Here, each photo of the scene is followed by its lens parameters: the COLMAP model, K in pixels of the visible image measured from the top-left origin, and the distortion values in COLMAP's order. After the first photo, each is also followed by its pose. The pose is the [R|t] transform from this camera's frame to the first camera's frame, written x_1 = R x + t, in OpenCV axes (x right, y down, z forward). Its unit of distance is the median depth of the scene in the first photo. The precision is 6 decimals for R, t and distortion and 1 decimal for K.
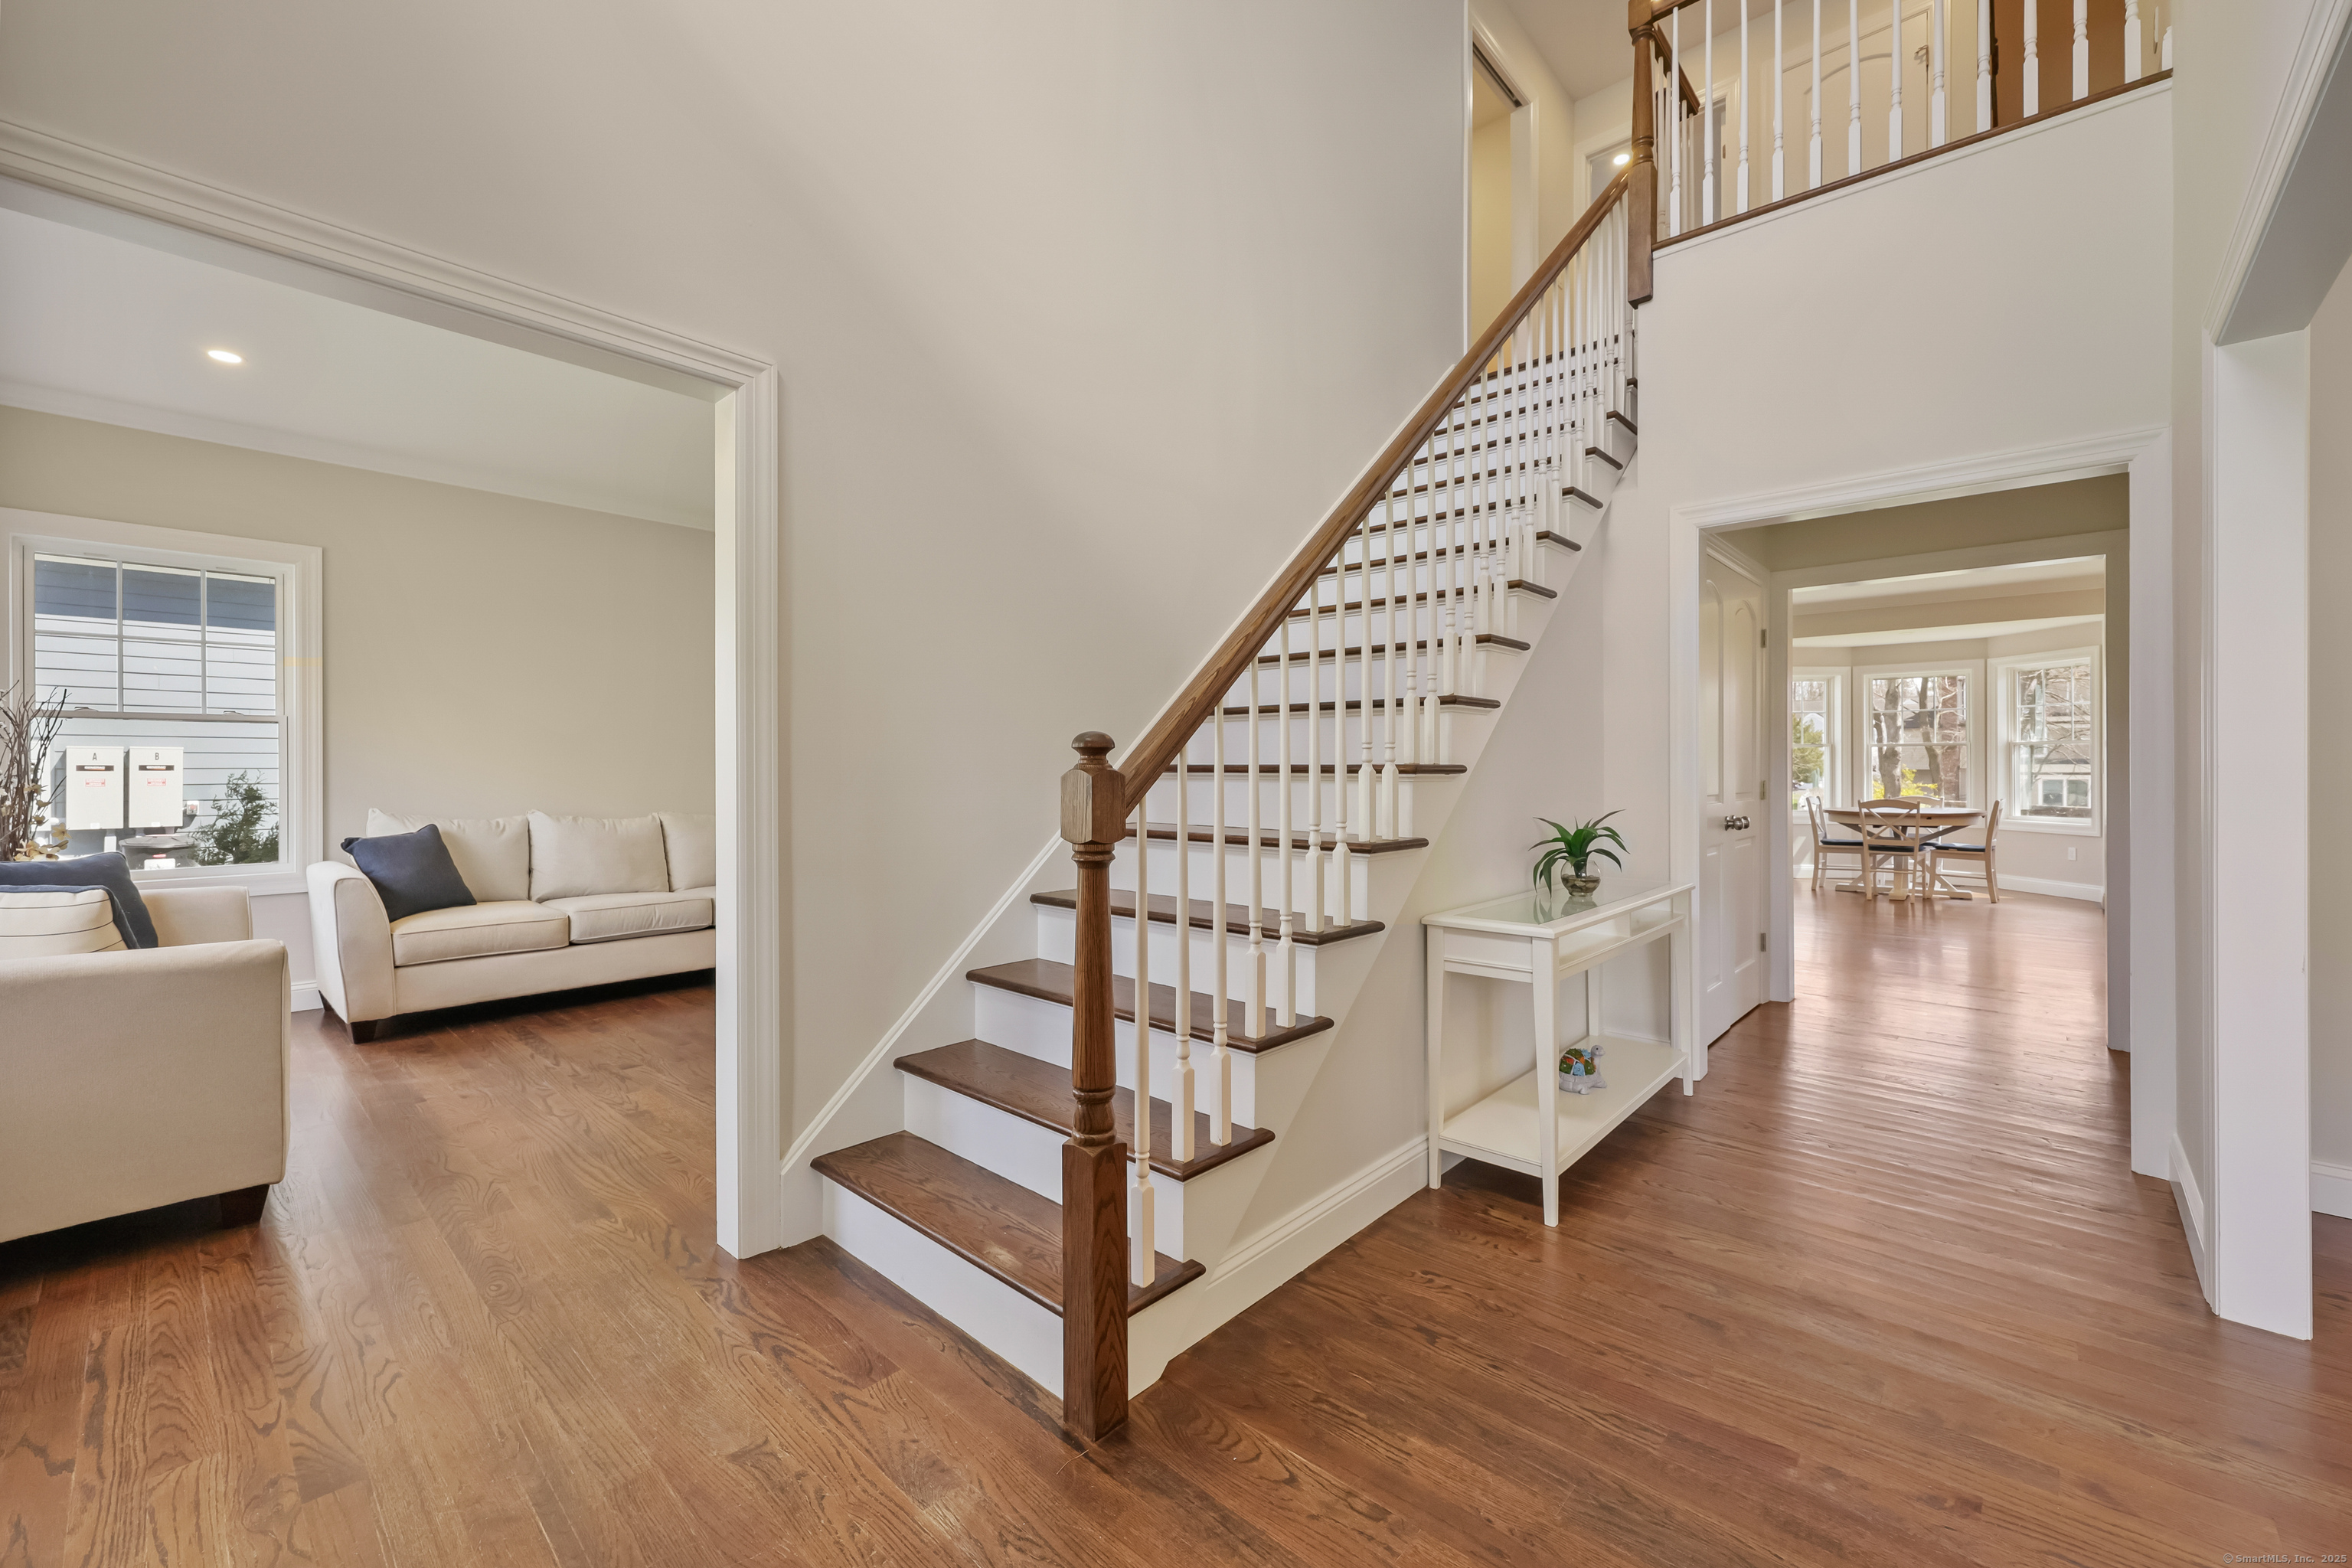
lens RADIAL K [[956.3, 0, 1167.6], [0, 956.3, 766.9], [0, 0, 1]] dist [0.001284, 0.000027]
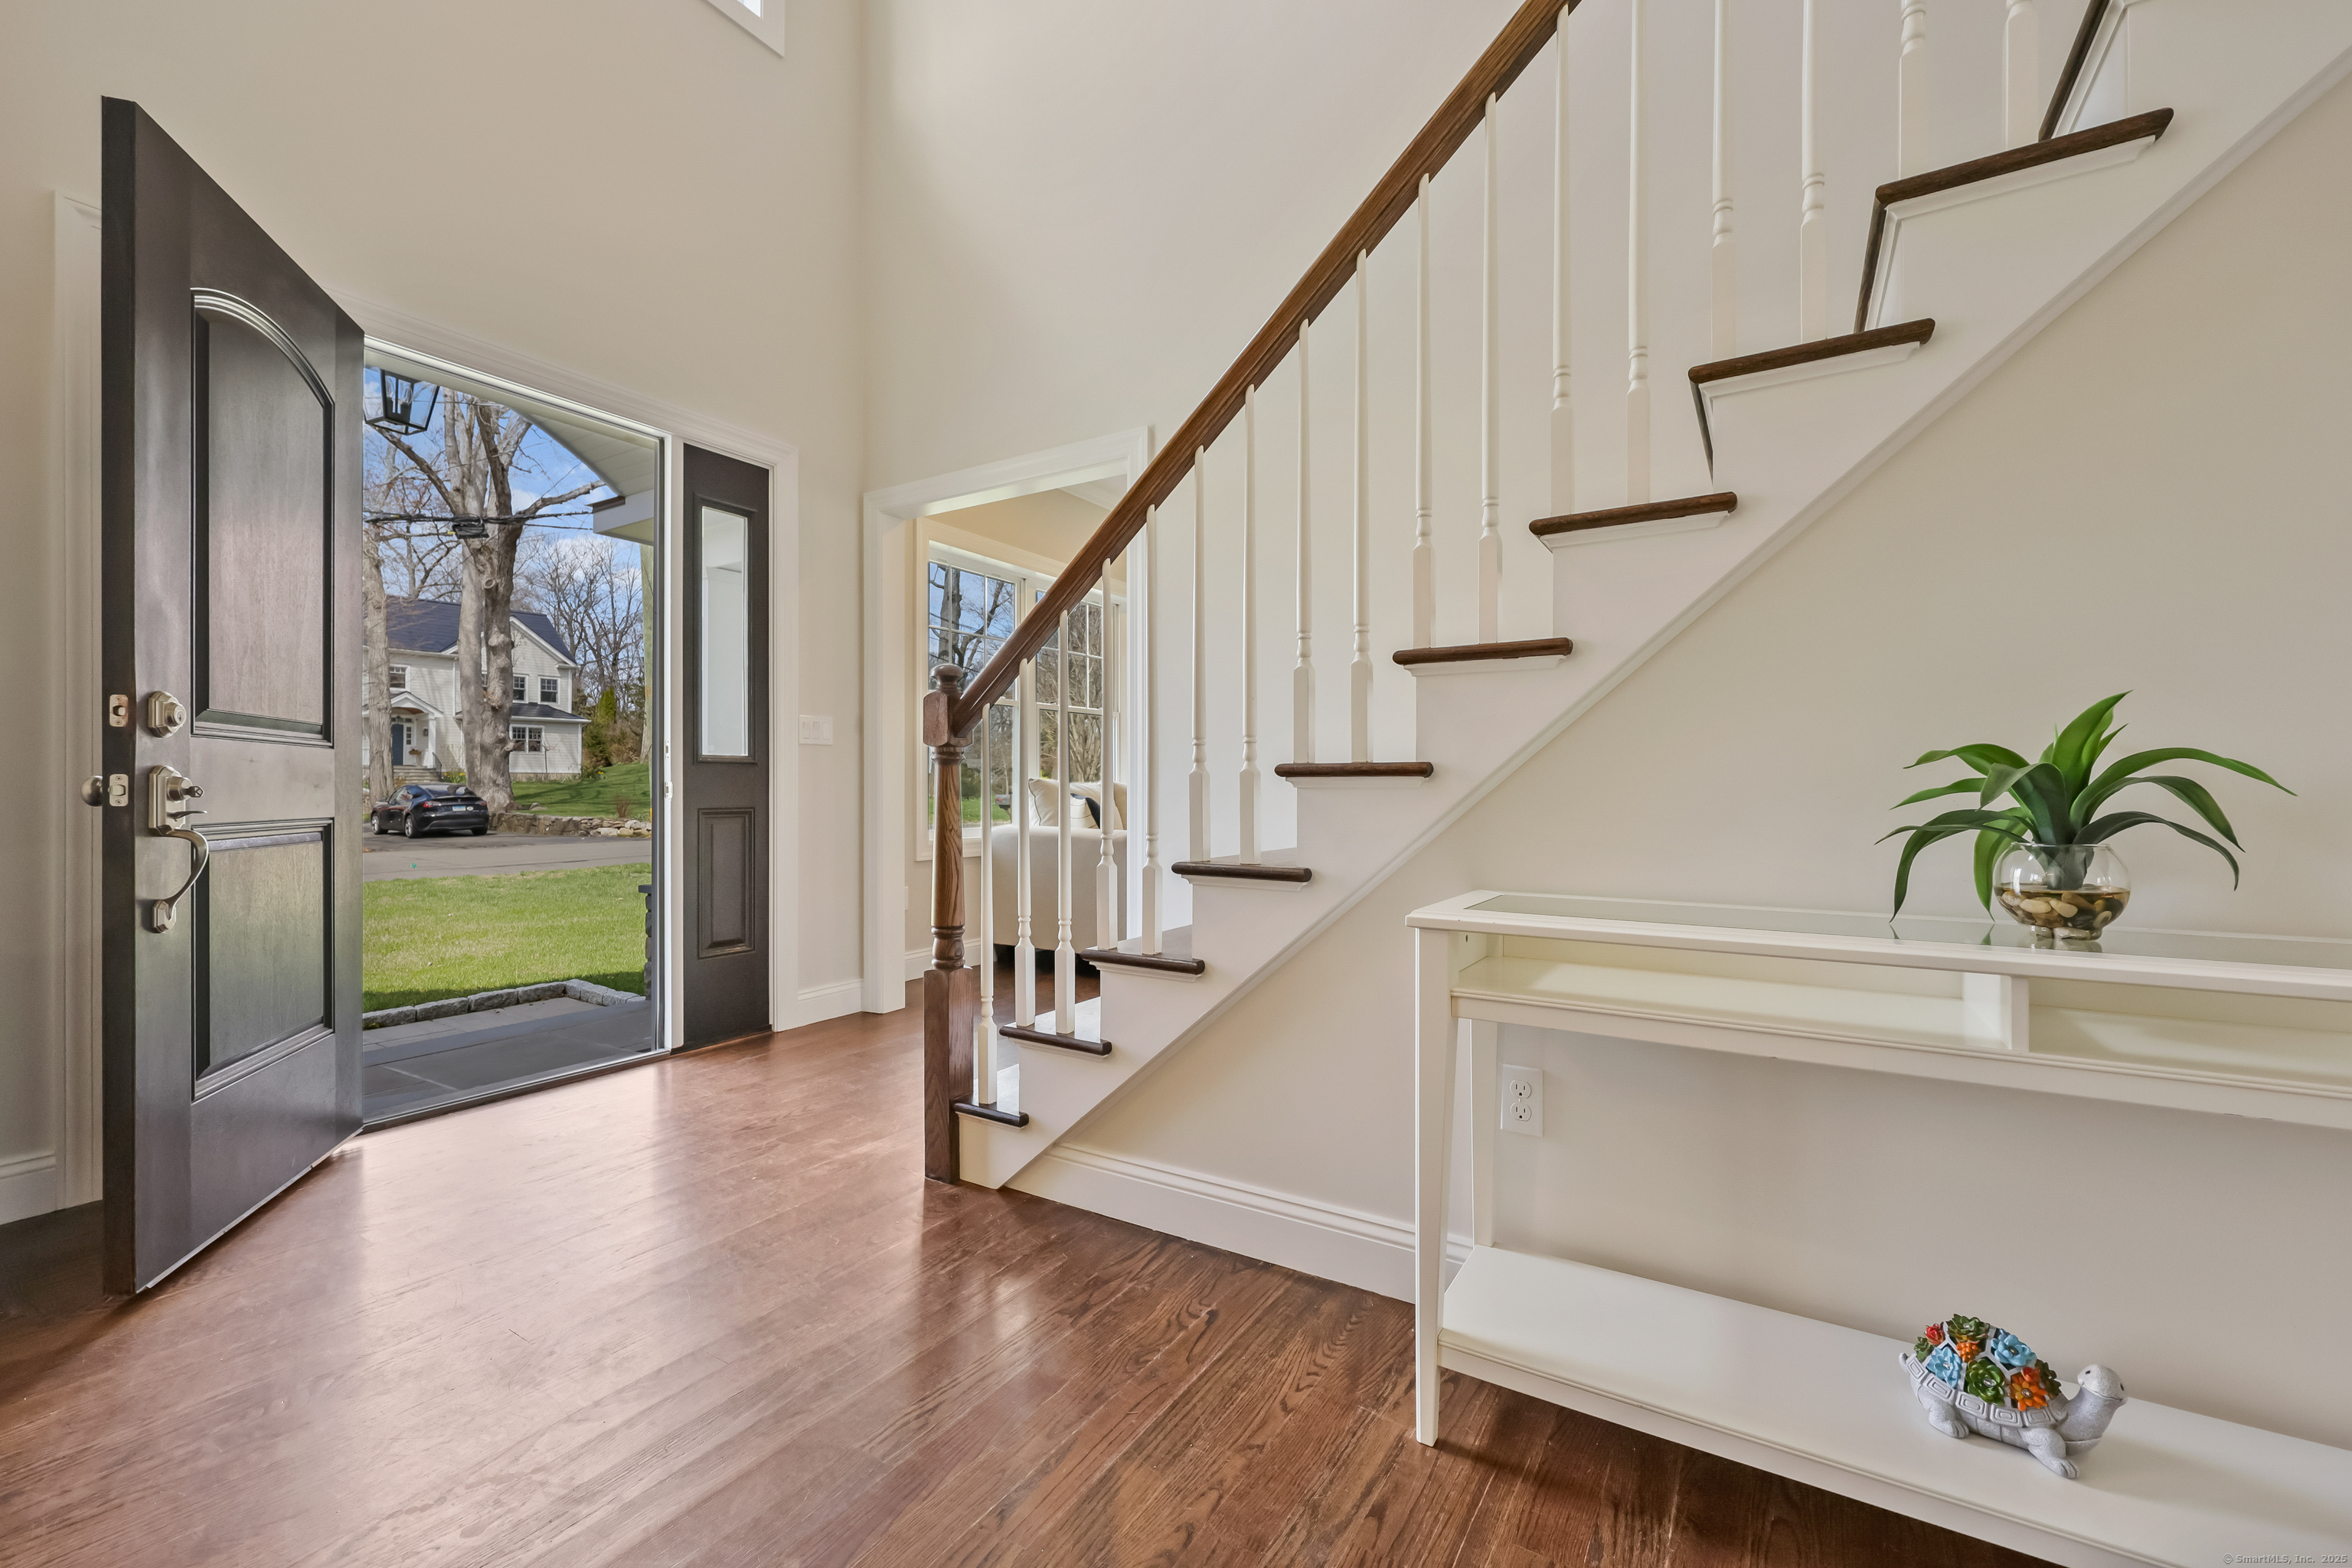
lens RADIAL K [[956.3, 0, 1171.4], [0, 956.3, 792.3], [0, 0, 1]] dist [0.001284, 0.000027]
pose [[0.188504, 0.007868, -0.982041, 1.107124], [0.001002, 0.999966, 0.008204, 0.113300], [0.982072, -0.002531, 0.188490, 0.899014]]
